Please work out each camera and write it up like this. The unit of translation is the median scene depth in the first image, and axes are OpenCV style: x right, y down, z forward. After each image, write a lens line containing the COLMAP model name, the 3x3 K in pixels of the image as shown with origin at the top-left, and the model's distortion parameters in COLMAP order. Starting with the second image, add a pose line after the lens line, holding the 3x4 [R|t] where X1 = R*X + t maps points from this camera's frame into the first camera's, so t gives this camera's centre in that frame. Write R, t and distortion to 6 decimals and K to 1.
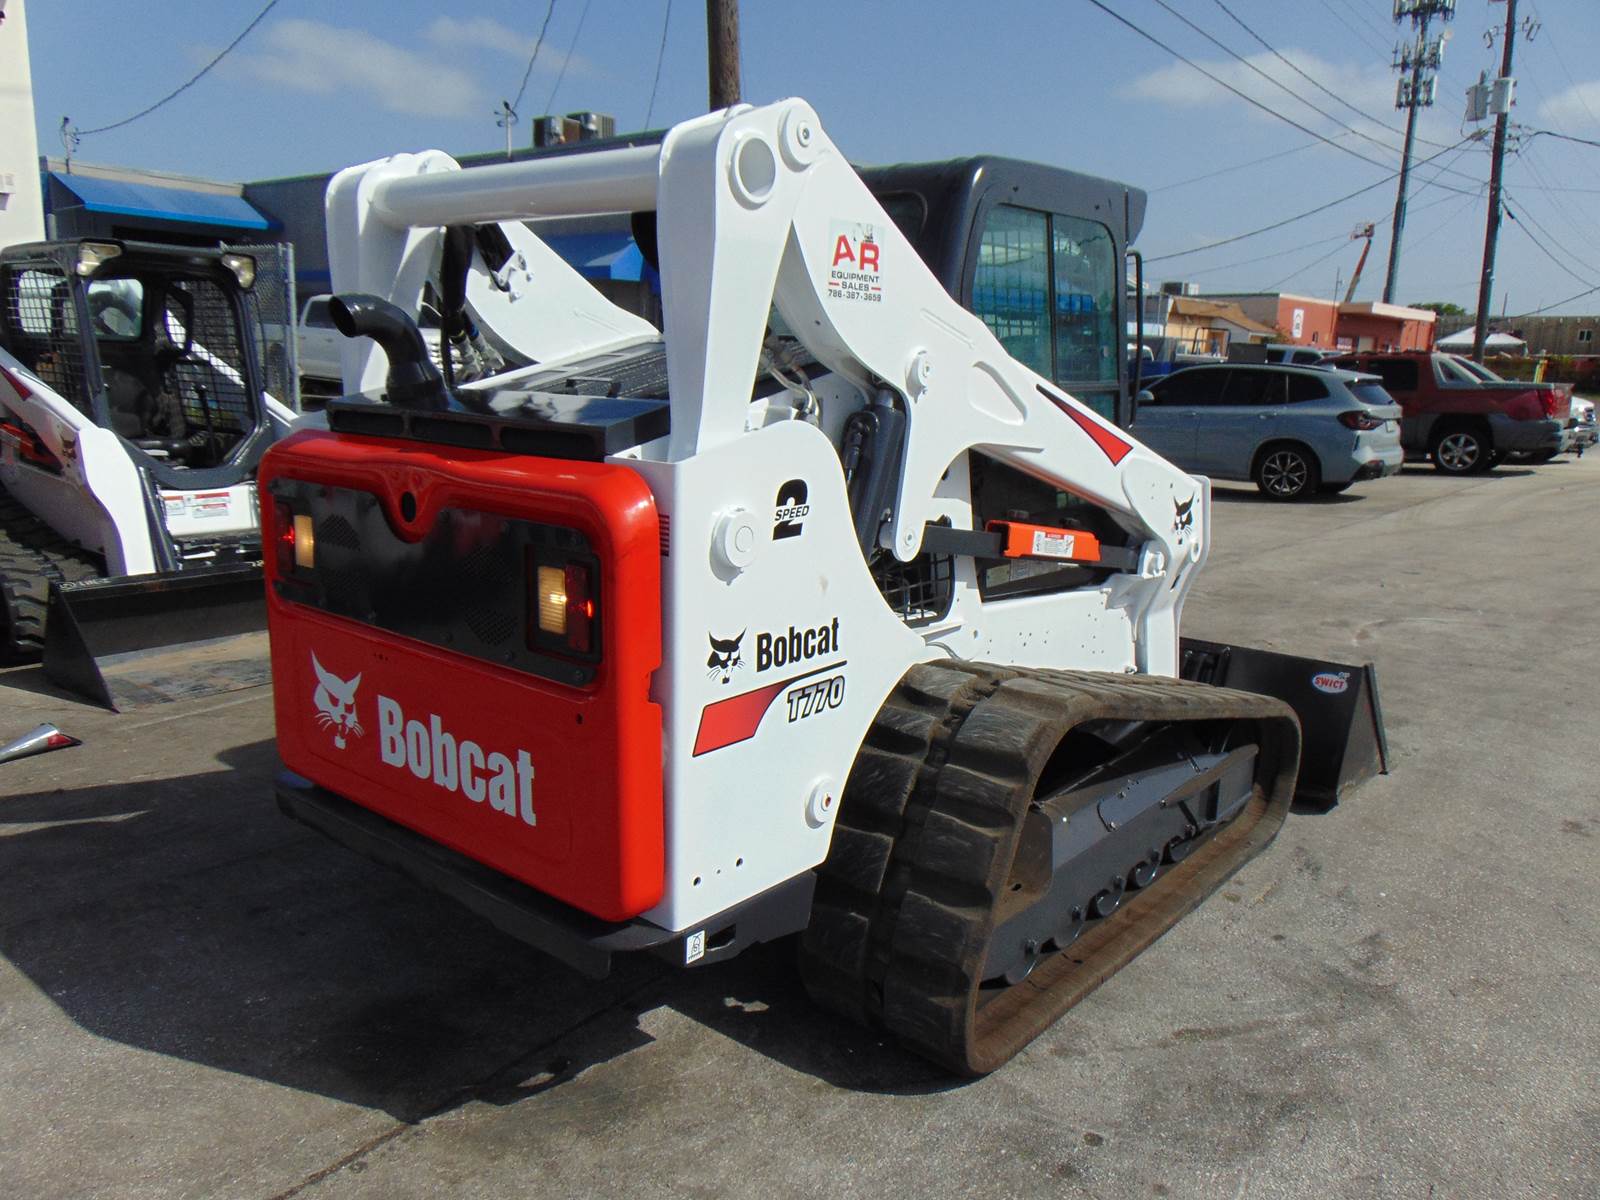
lens RADIAL K [[1194.1, 0, 803.9], [0, 1194.1, 593.4], [0, 0, 1]] dist [-0.009470, 0.050015]
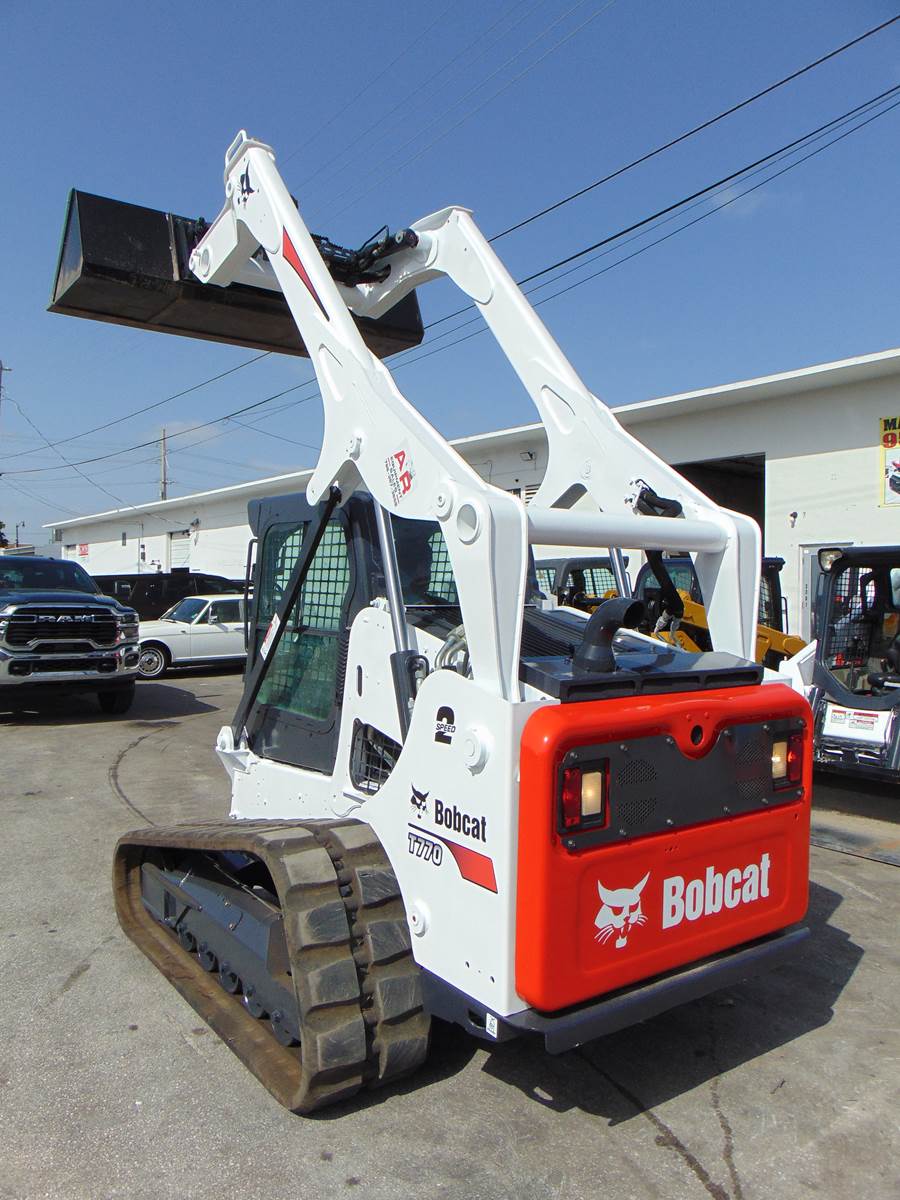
lens RADIAL K [[895.6, 0, 447.9], [0, 895.6, 600.0], [0, 0, 1]] dist [-0.009470, 0.050015]
pose [[-0.235687, -0.017426, -0.971673, 1.283606], [-0.203595, 0.978537, 0.031835, -0.286510], [0.950263, 0.205331, -0.234176, 1.444500]]
